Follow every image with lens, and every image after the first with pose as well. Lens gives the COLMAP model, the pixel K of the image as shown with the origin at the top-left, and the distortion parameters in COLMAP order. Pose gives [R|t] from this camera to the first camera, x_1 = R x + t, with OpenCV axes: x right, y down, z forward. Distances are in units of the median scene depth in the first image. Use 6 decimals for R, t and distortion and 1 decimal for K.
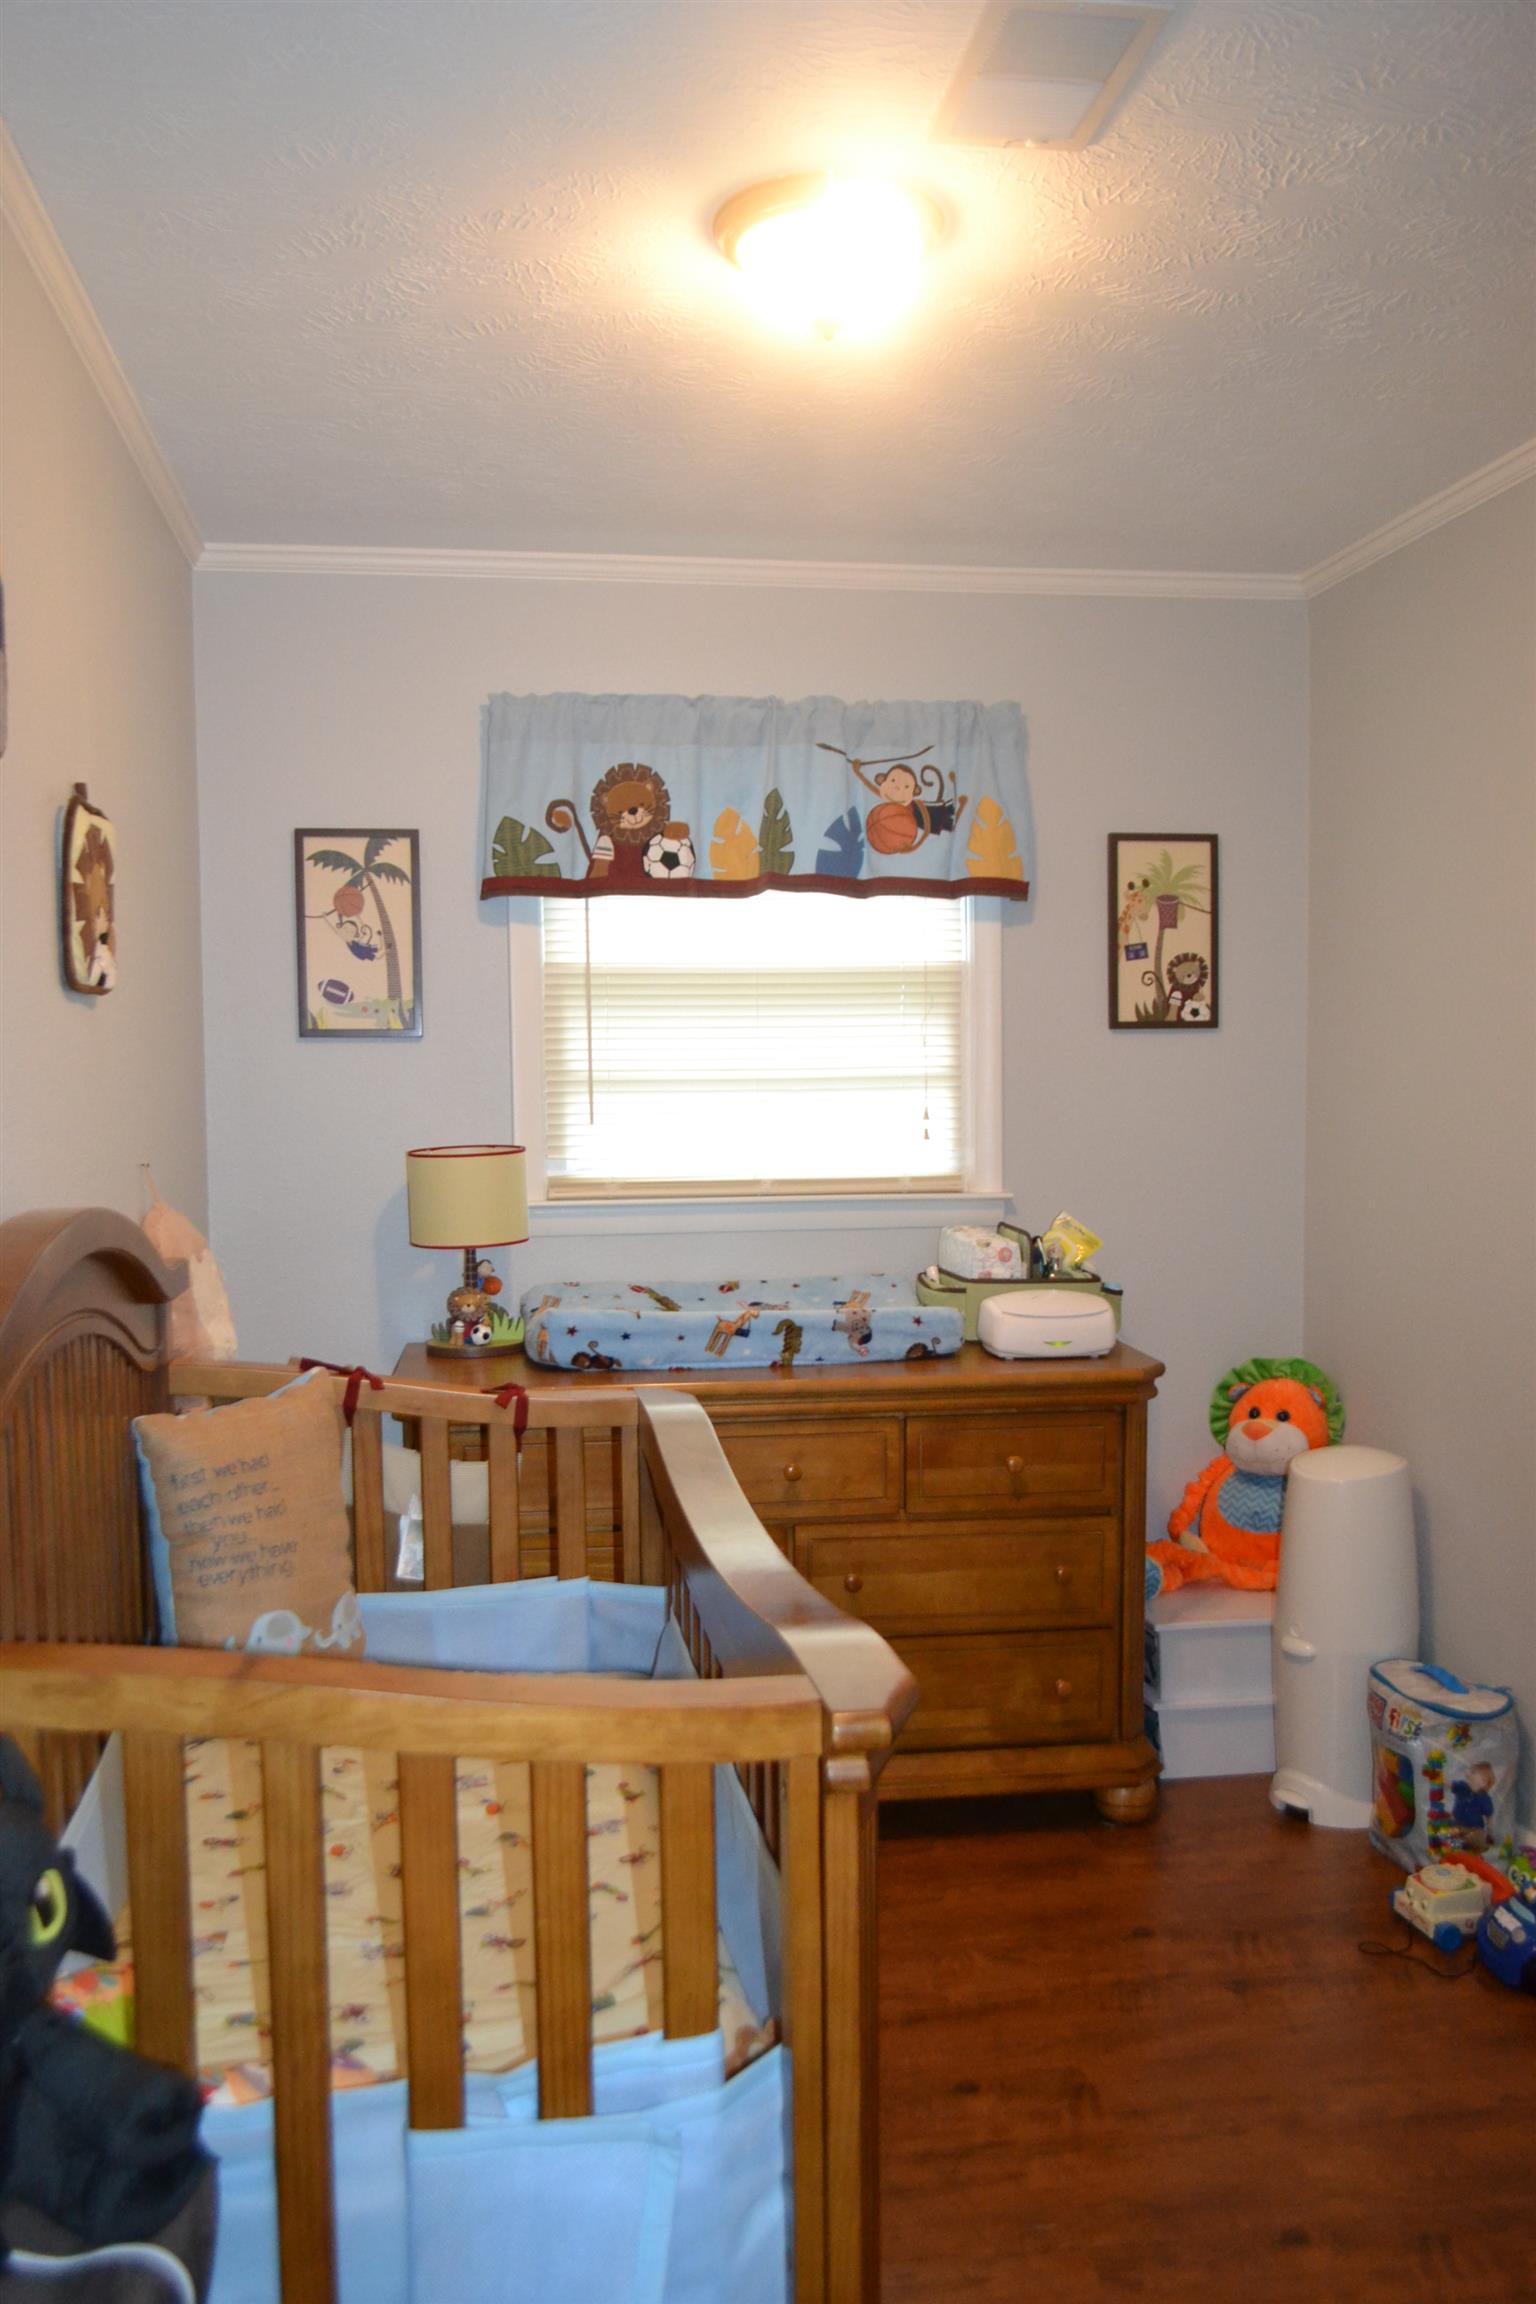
lens RADIAL K [[1822.6, 0, 716.9], [0, 1822.6, 1172.2], [0, 0, 1]] dist [-0.015586, -0.000221]
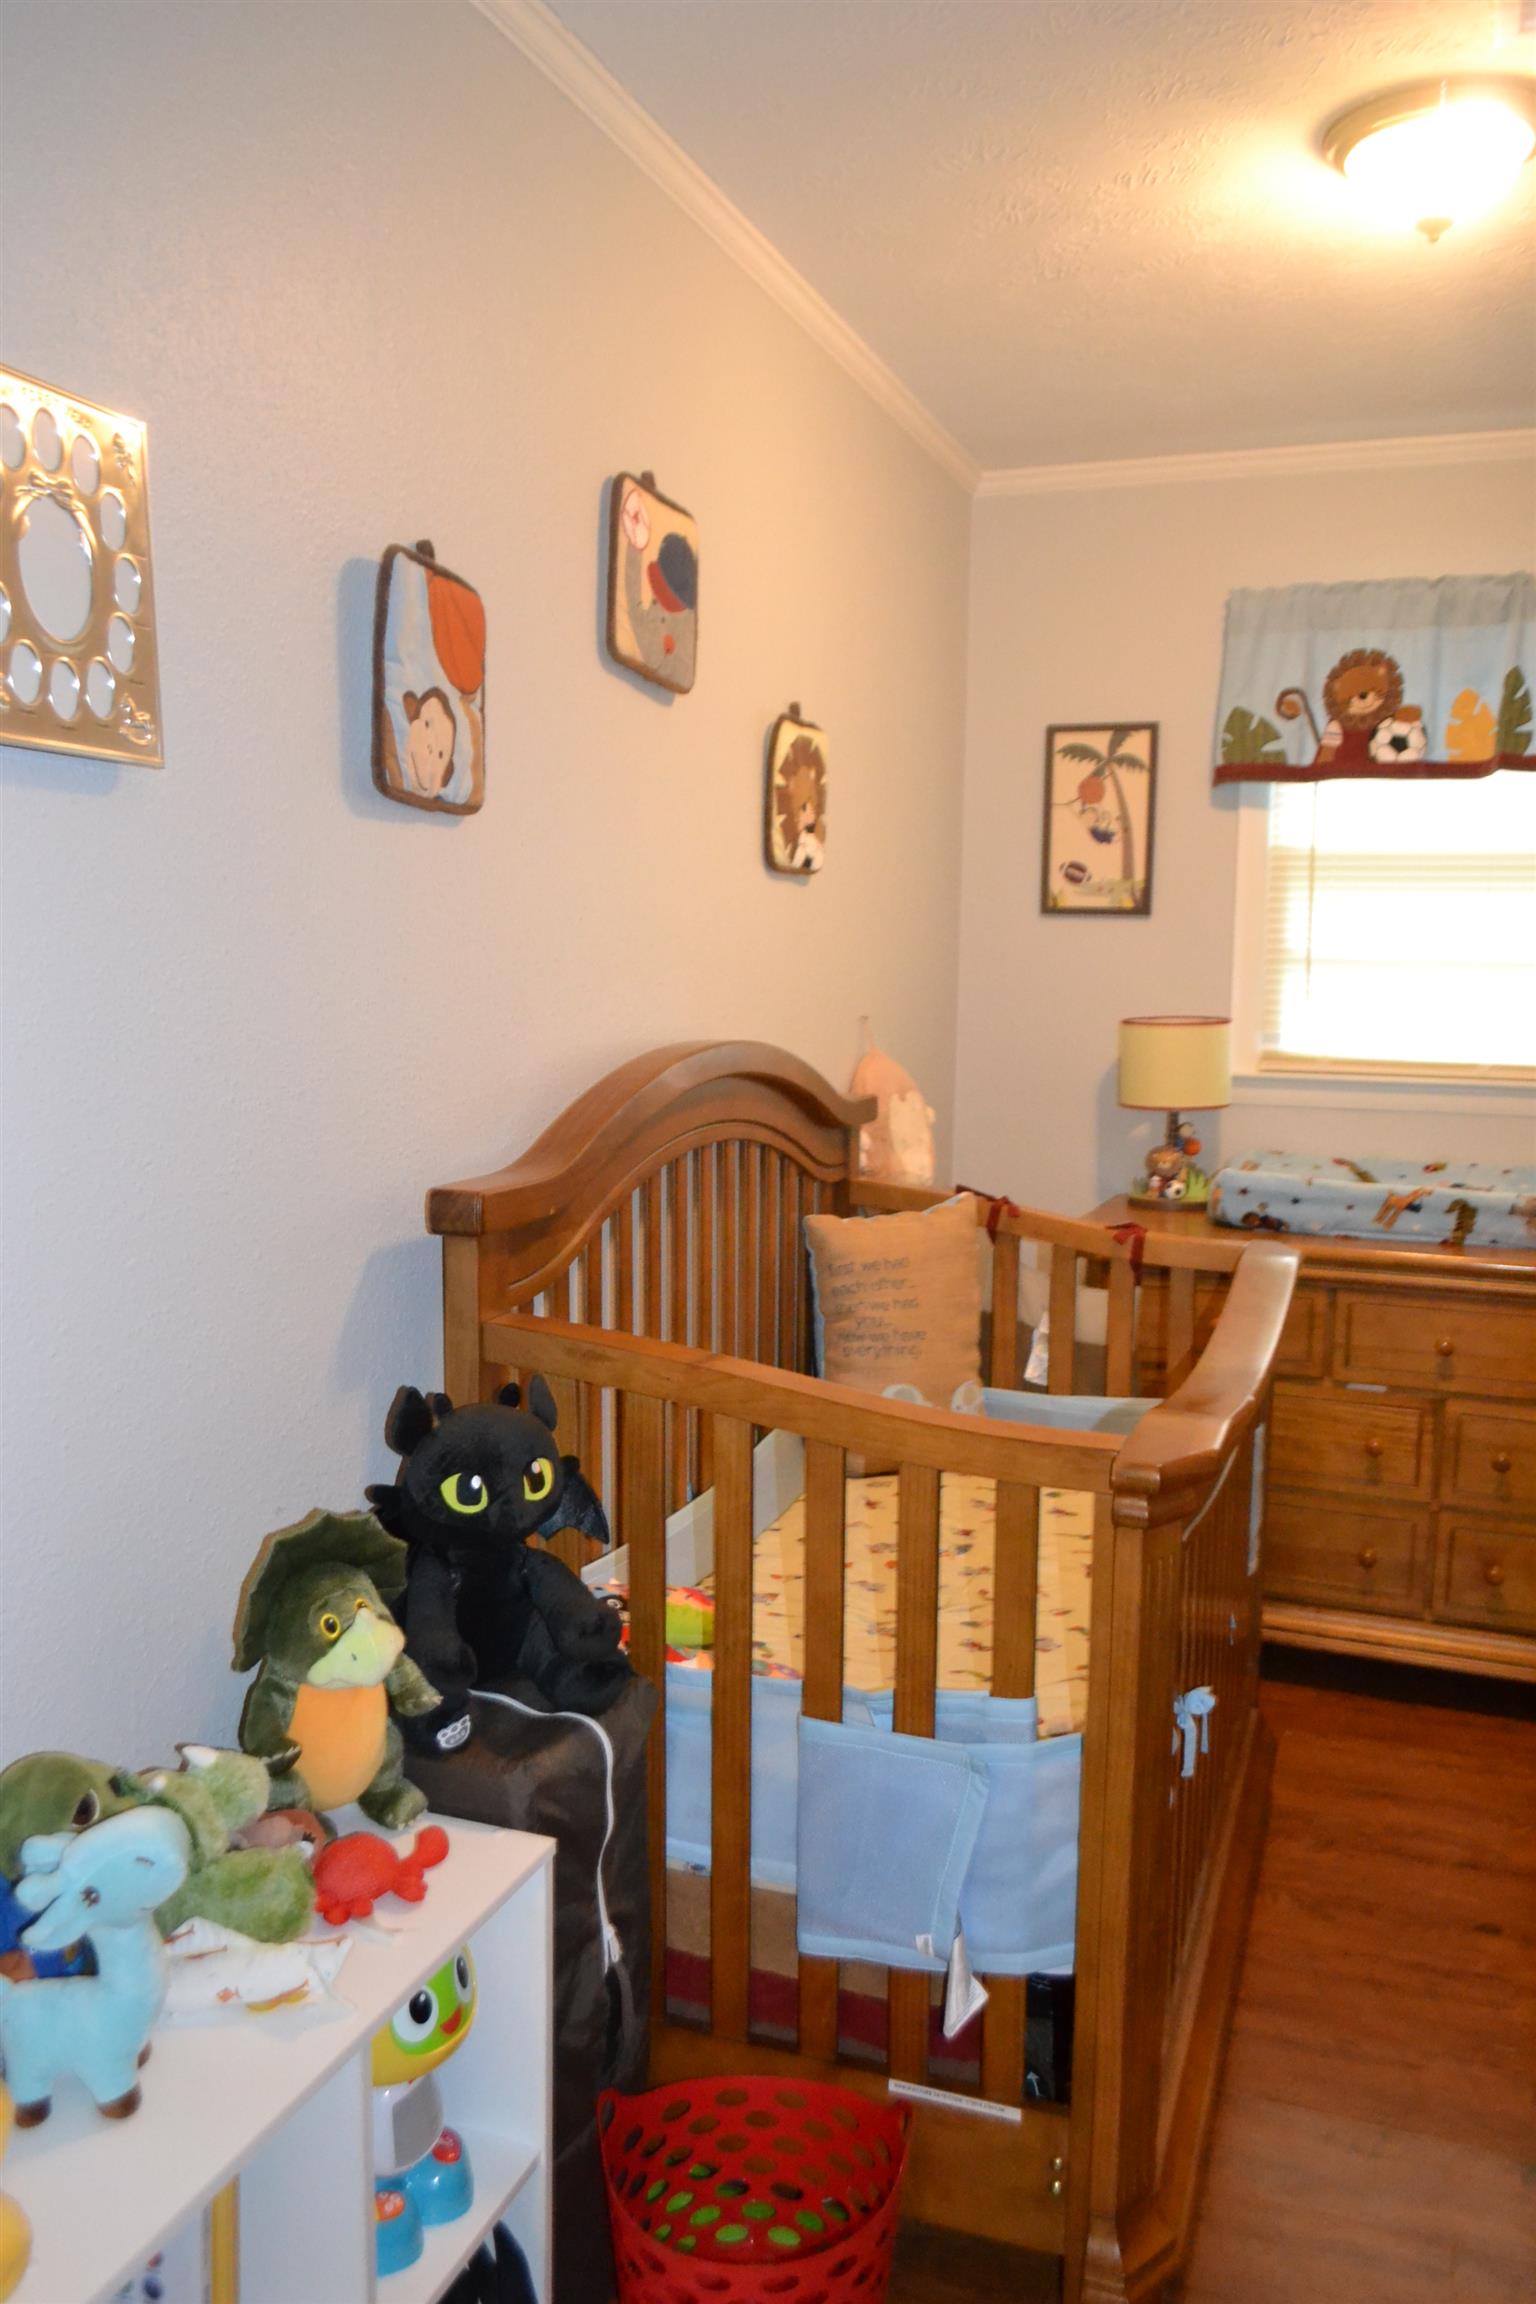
lens RADIAL K [[1822.6, 0, 716.9], [0, 1822.6, 1172.2], [0, 0, 1]] dist [-0.015586, -0.000221]
pose [[0.866790, 0.081812, -0.491916, 0.165743], [-0.050290, 0.995762, 0.076994, 0.008138], [0.496131, -0.042000, 0.867231, -0.079904]]
